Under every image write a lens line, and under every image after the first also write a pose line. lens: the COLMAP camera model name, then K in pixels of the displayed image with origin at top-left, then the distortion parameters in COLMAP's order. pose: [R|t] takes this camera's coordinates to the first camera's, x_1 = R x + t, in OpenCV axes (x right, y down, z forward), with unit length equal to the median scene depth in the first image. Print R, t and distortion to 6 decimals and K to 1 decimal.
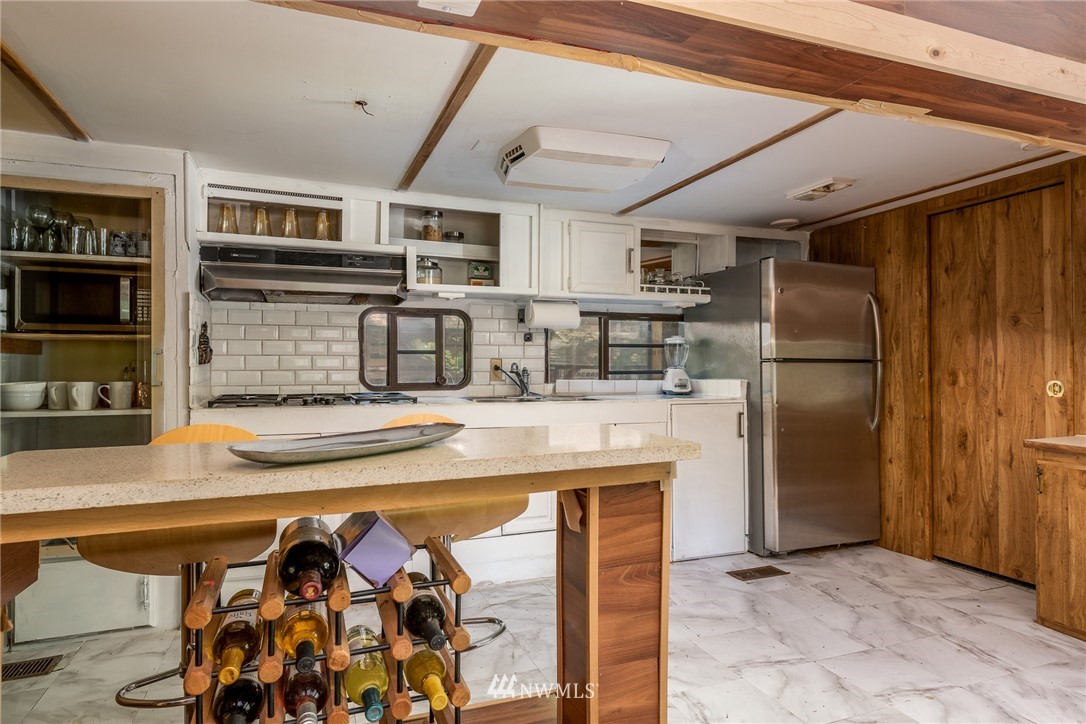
lens RADIAL K [[595.6, 0, 516.1], [0, 595.6, 357.2], [0, 0, 1]] dist [0.003027, -0.000023]
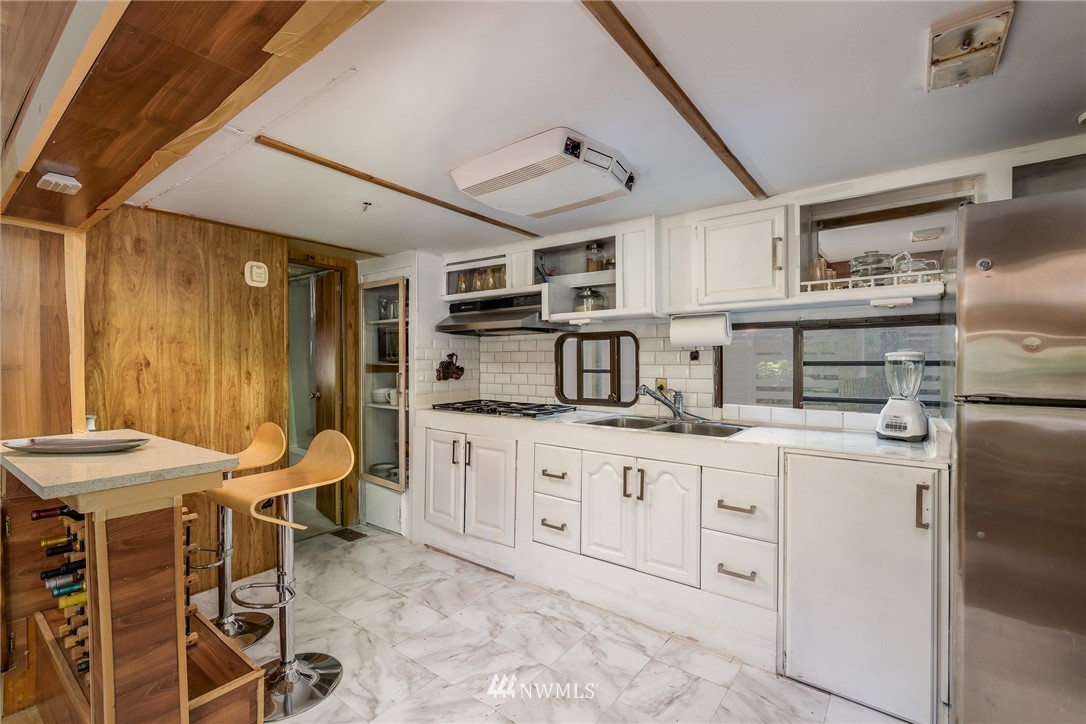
lens RADIAL K [[478.4, 0, 543.0], [0, 478.4, 362.0], [0, 0, 1]] dist [-0.001223, -0.000341]
pose [[0.555597, -0.003675, -0.831443, 0.574639], [0.009534, 0.999953, 0.001952, -0.031662], [0.831397, -0.009011, 0.555606, 0.450096]]
